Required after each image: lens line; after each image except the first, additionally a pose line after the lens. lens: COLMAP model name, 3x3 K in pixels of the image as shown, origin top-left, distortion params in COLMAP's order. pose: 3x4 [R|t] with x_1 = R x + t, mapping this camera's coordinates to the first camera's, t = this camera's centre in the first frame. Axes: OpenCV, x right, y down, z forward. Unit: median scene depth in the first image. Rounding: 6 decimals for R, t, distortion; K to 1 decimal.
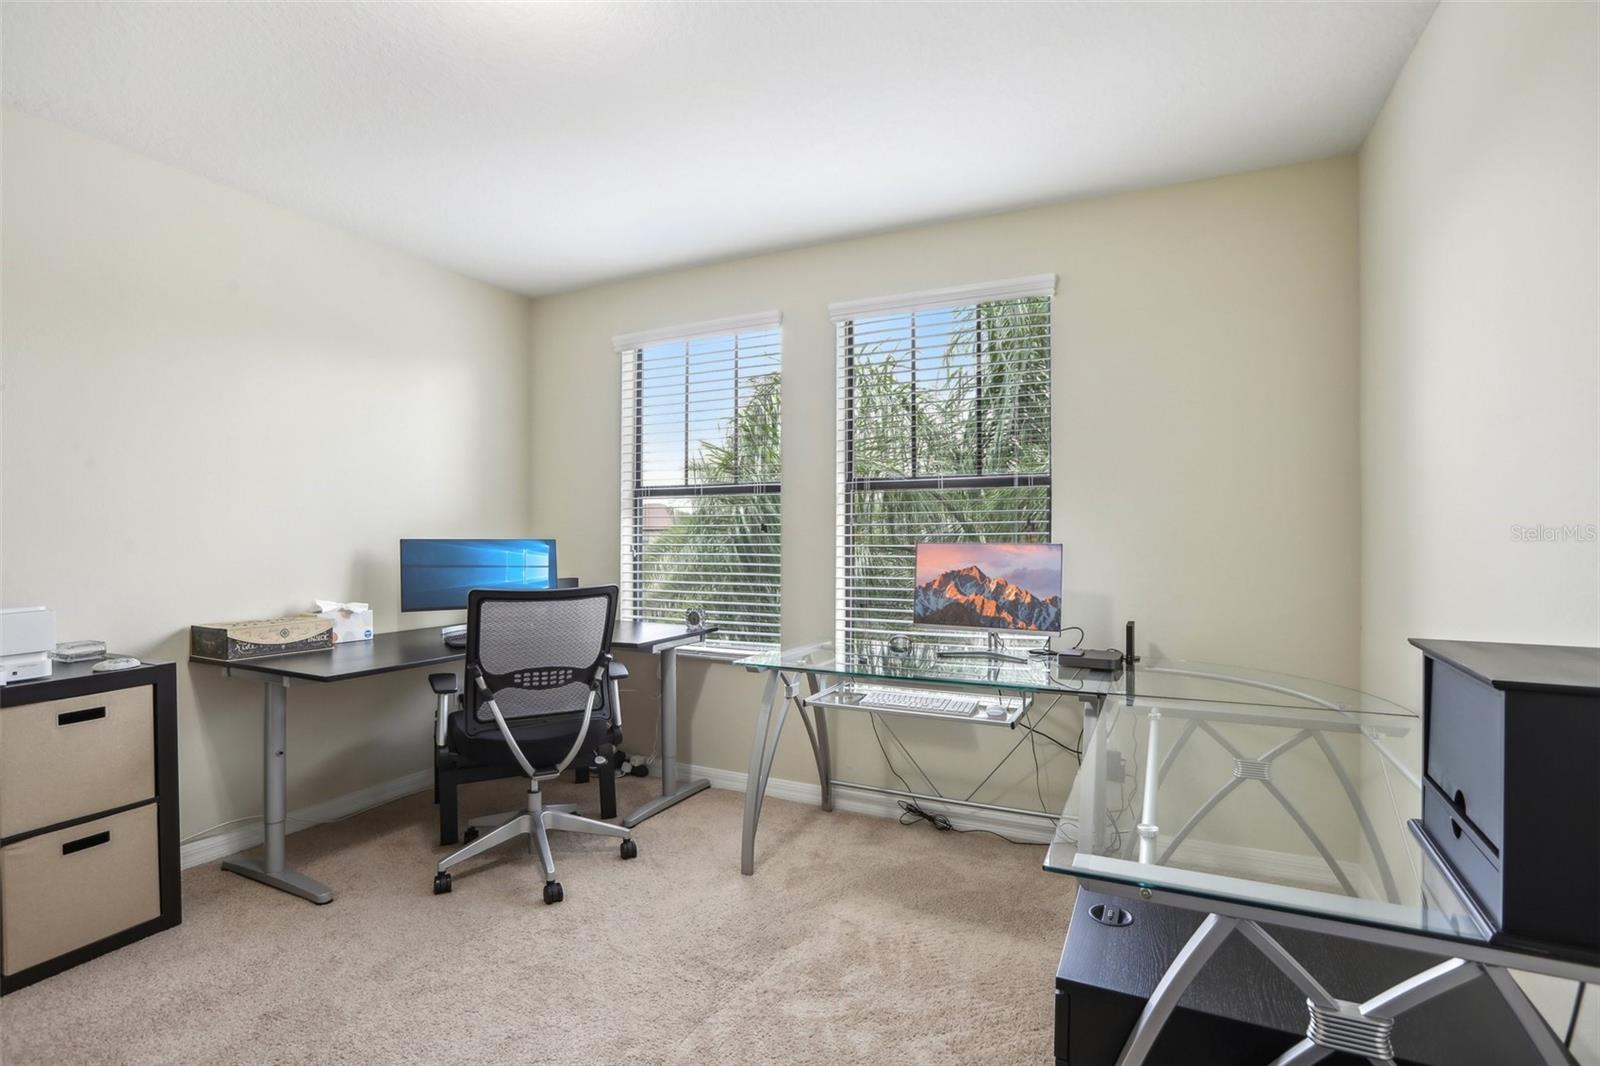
lens RADIAL K [[776.6, 0, 803.8], [0, 776.6, 536.8], [0, 0, 1]] dist [-0.056957, 0.023774]
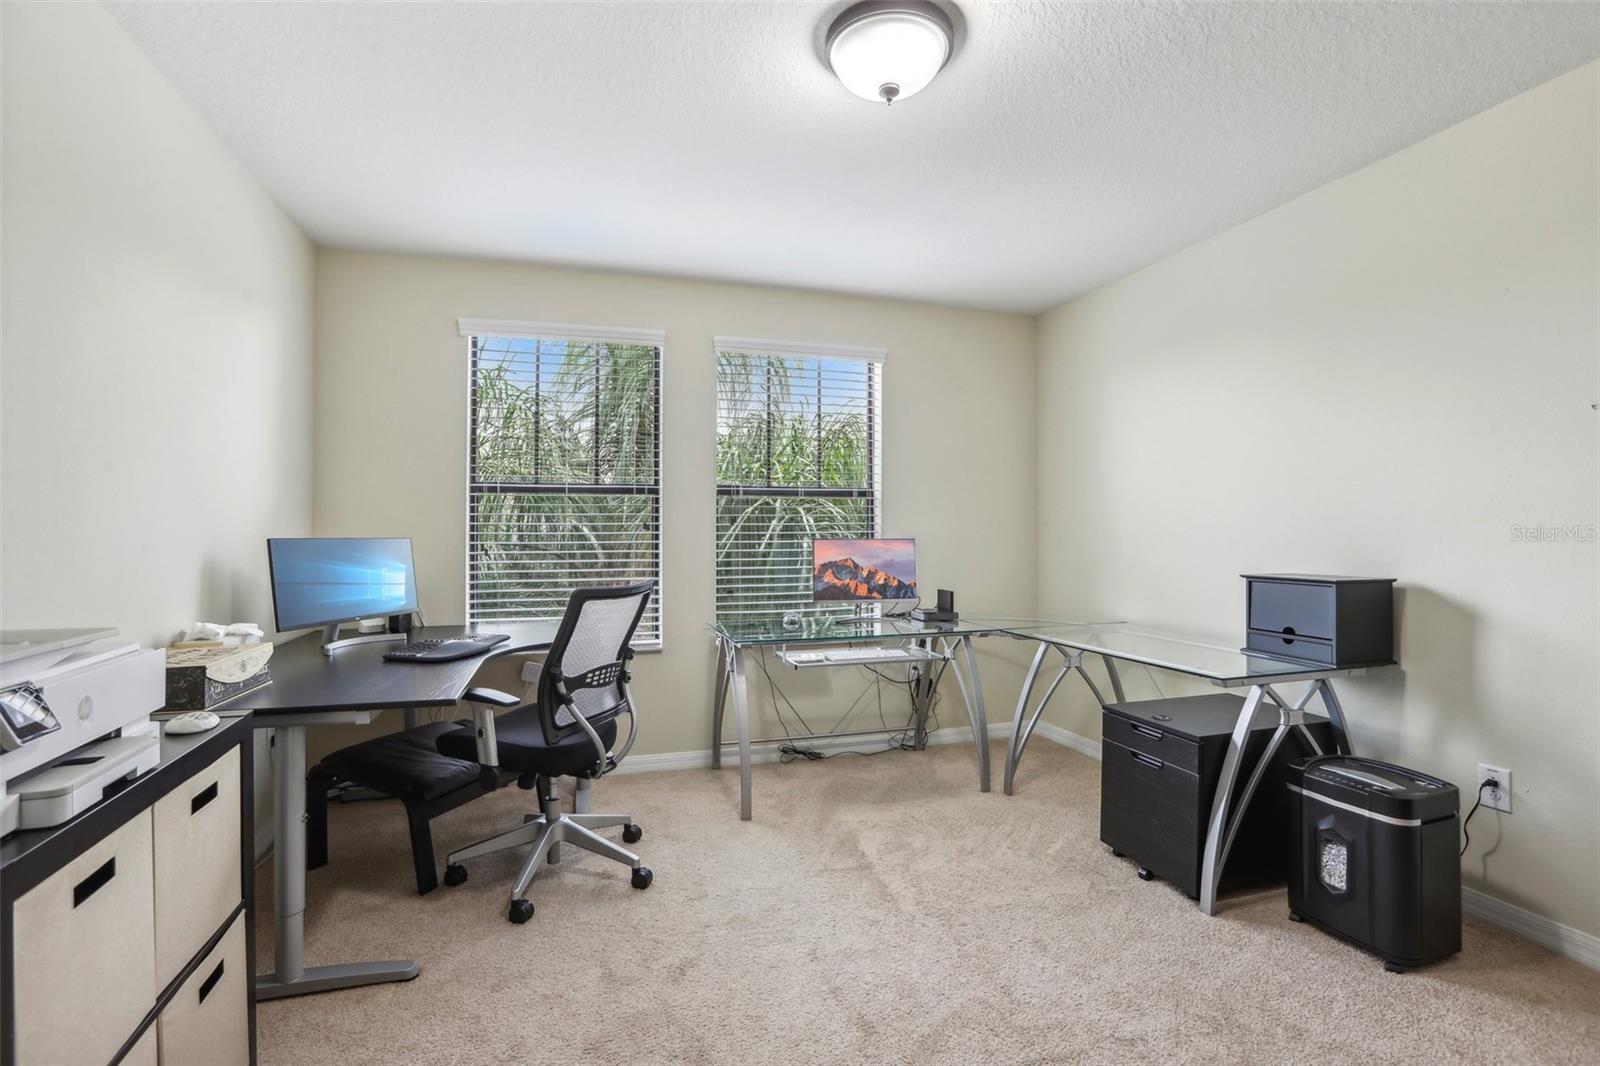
lens RADIAL K [[753.5, 0, 776.4], [0, 753.5, 538.6], [0, 0, 1]] dist [-0.042942, 0.019580]
pose [[0.716671, 0.002759, 0.697406, -0.800327], [-0.000688, 0.999994, -0.003249, 0.007271], [-0.697411, 0.001848, 0.716669, 0.129594]]
